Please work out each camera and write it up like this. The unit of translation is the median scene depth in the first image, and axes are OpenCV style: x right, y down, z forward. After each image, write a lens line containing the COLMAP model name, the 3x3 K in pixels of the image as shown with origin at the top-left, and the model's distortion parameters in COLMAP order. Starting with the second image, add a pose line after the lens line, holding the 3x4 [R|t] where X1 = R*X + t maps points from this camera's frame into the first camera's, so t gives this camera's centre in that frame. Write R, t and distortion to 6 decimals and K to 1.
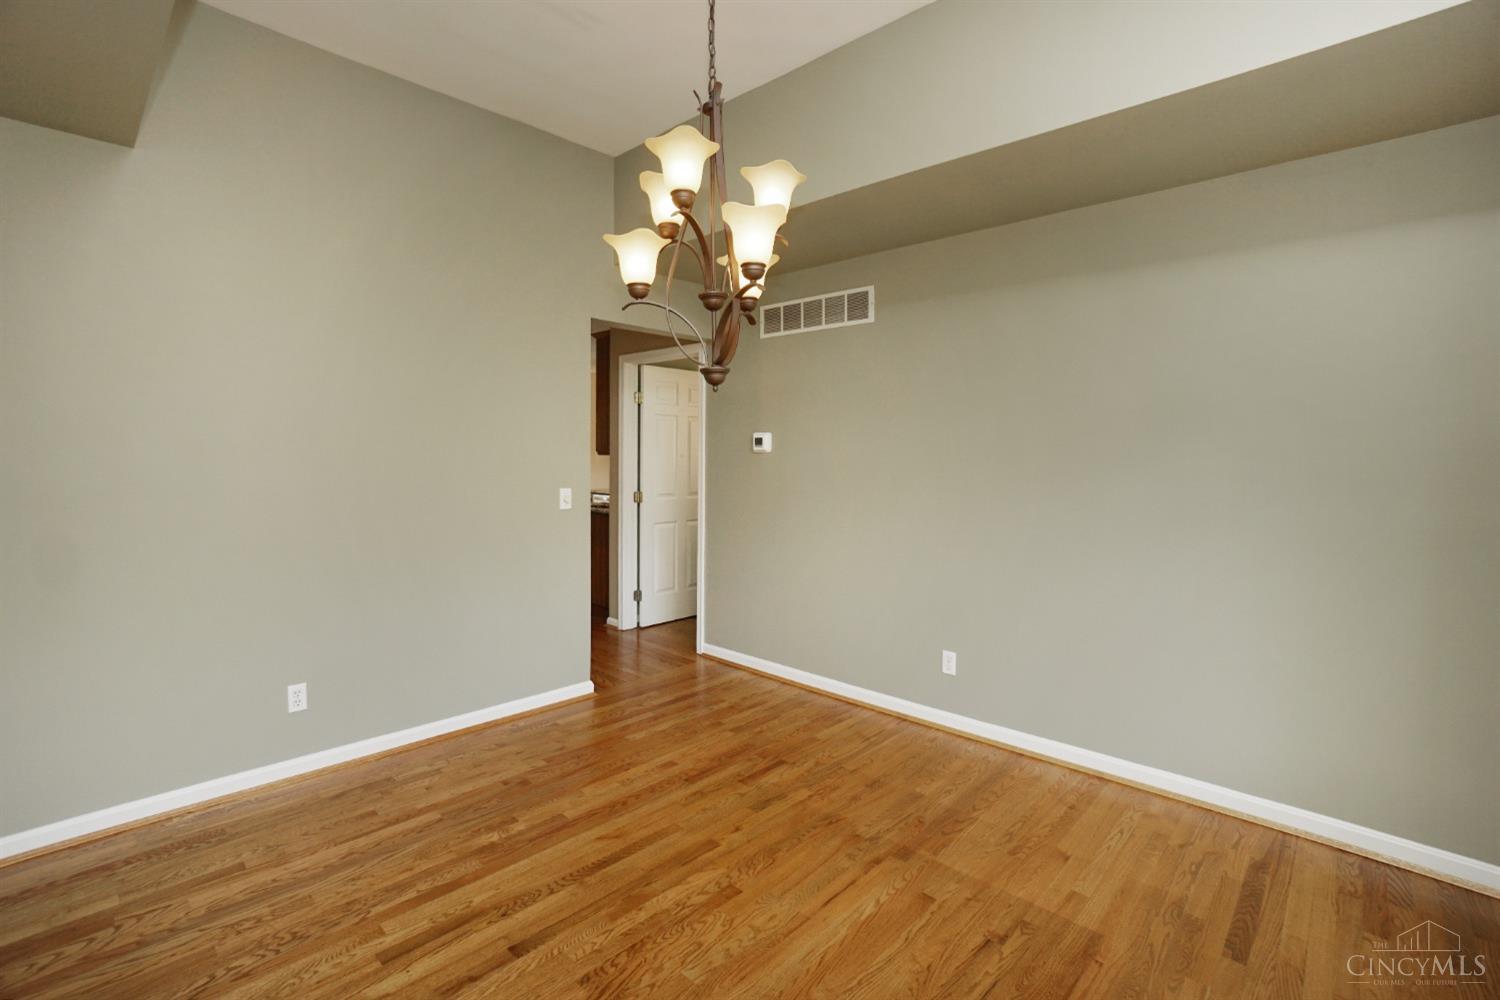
lens RADIAL K [[730.8, 0, 745.9], [0, 730.8, 481.8], [0, 0, 1]] dist [-0.071207, 0.031733]
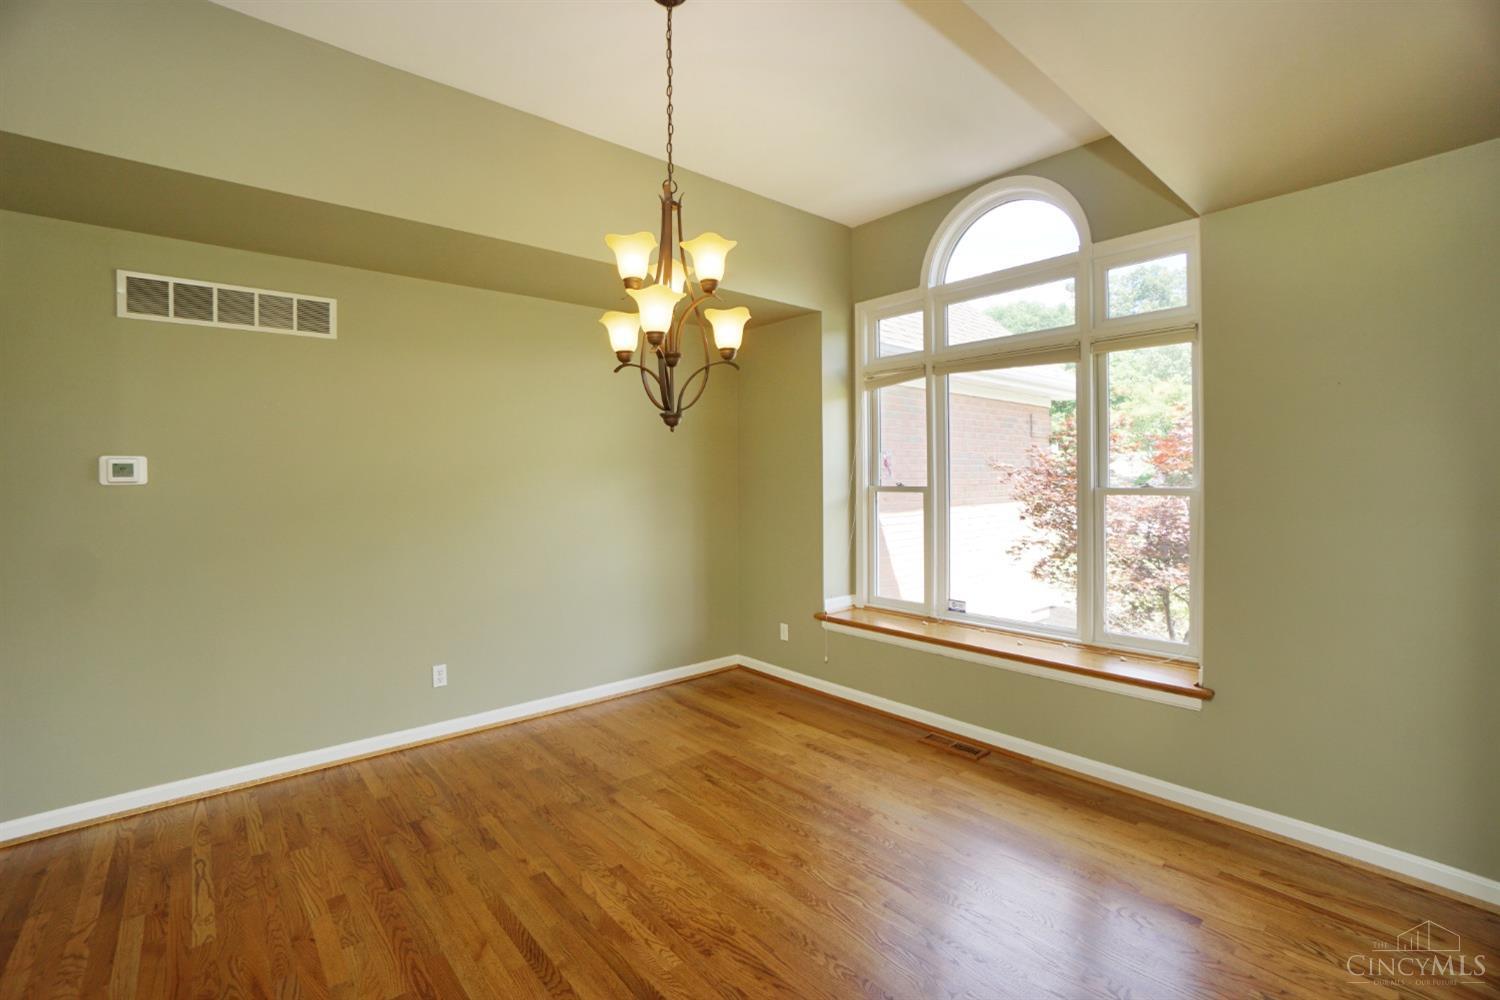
lens RADIAL K [[730.8, 0, 745.9], [0, 730.8, 481.8], [0, 0, 1]] dist [-0.071207, 0.031733]
pose [[0.010764, -0.008656, 0.999905, -0.928533], [0.050585, 0.998687, 0.008101, -0.029024], [-0.998662, 0.050493, 0.011188, 0.616860]]
